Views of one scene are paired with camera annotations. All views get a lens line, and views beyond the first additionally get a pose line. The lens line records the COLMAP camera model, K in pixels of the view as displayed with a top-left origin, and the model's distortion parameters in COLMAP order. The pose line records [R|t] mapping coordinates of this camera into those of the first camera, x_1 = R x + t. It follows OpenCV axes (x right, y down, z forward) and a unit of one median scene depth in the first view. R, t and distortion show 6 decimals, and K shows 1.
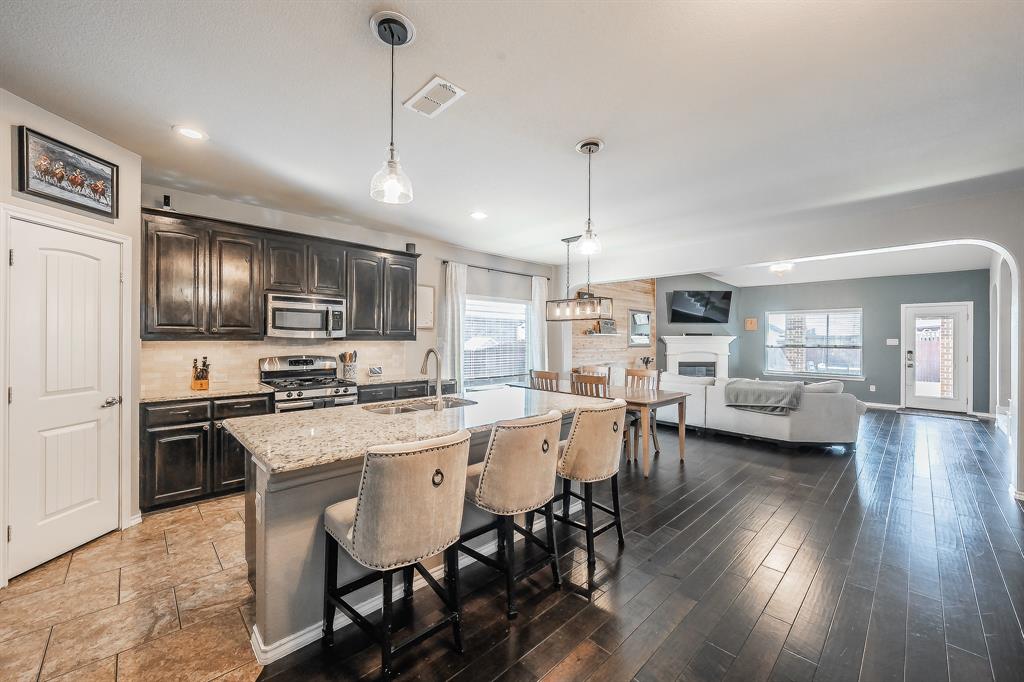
lens RADIAL K [[395.0, 0, 516.9], [0, 395.0, 334.3], [0, 0, 1]] dist [-0.000548, -0.000483]
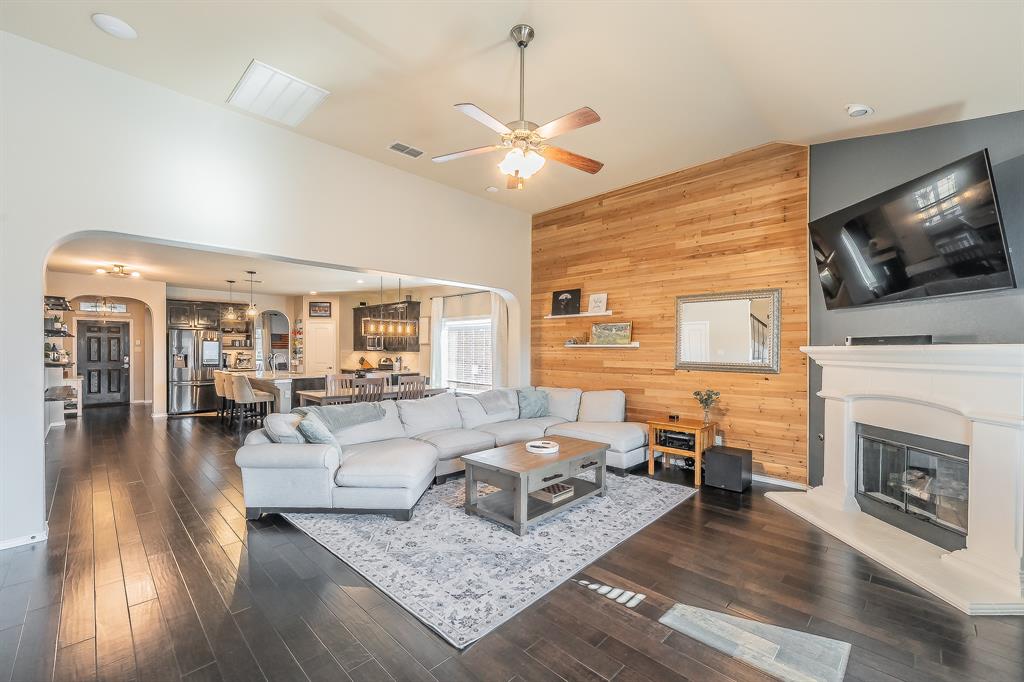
lens RADIAL K [[418.1, 0, 510.4], [0, 418.1, 350.3], [0, 0, 1]] dist [0.003343, -0.000556]
pose [[0.014345, -0.003642, -0.999890, 0.993289], [0.003381, 0.999988, -0.003594, 0.011174], [0.999891, -0.003329, 0.014357, 0.910010]]
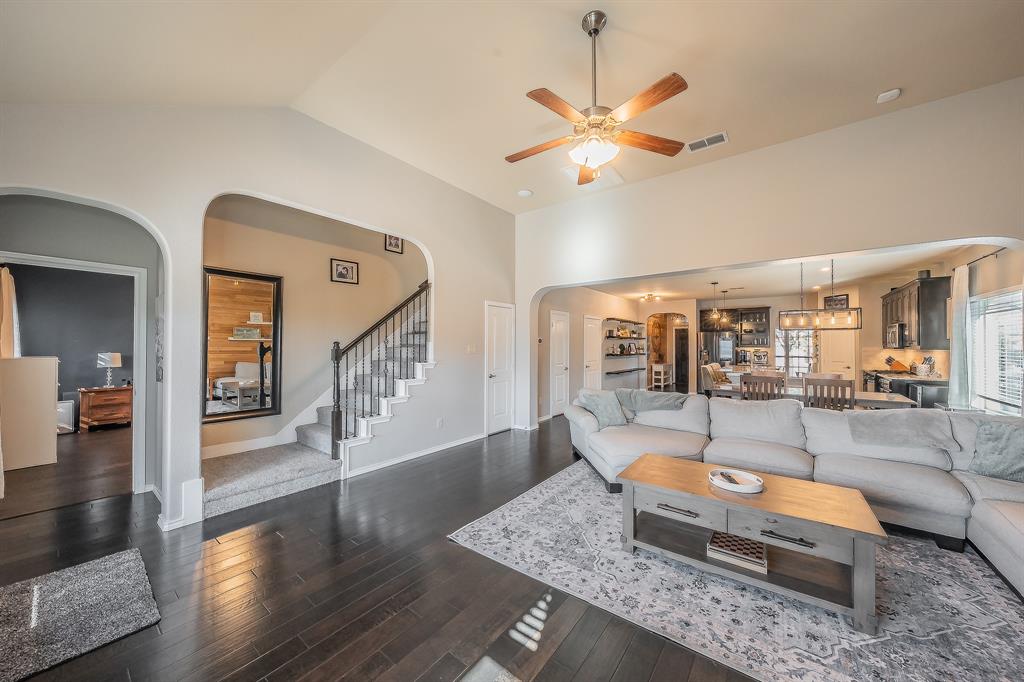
lens RADIAL K [[355.9, 0, 517.6], [0, 355.9, 343.2], [0, 0, 1]] dist [-0.003449, 0.000175]
pose [[-0.989204, -0.009929, -0.146209, 0.728505], [-0.007606, 0.999836, -0.016440, 0.015026], [0.146348, -0.015151, -0.989117, 1.218769]]
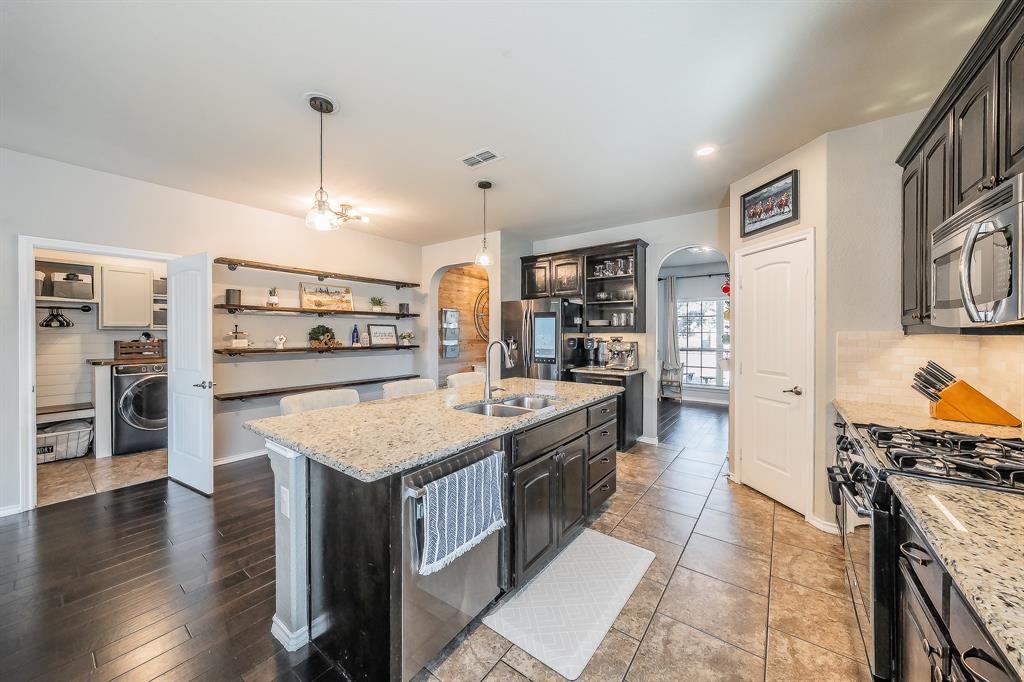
lens RADIAL K [[368.4, 0, 509.3], [0, 368.4, 332.6], [0, 0, 1]] dist [-0.006709, 0.000902]
pose [[-0.989936, -0.007609, -0.141308, -0.038839], [-0.006063, 0.999917, -0.011368, 0.010376], [0.141383, -0.010397, -0.989900, 0.657392]]
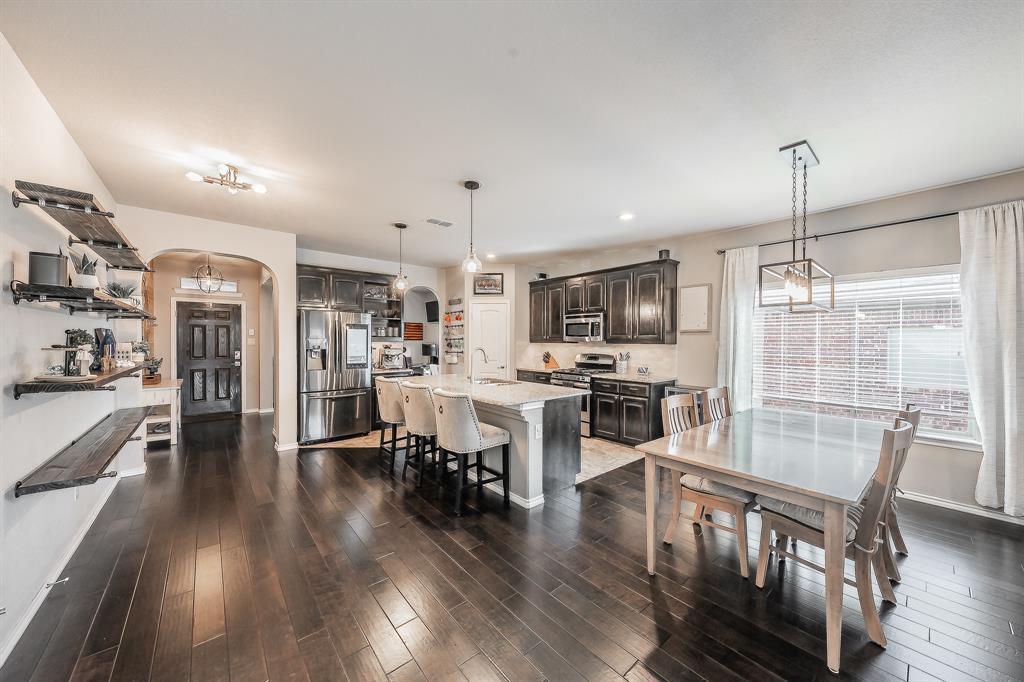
lens RADIAL K [[368.4, 0, 505.0], [0, 368.4, 341.1], [0, 0, 1]] dist [-0.006709, 0.000902]
pose [[-0.091557, -0.005411, -0.995785, 0.464699], [0.005126, 0.999969, -0.005905, 0.007144], [0.995787, -0.005645, -0.091527, 0.430819]]
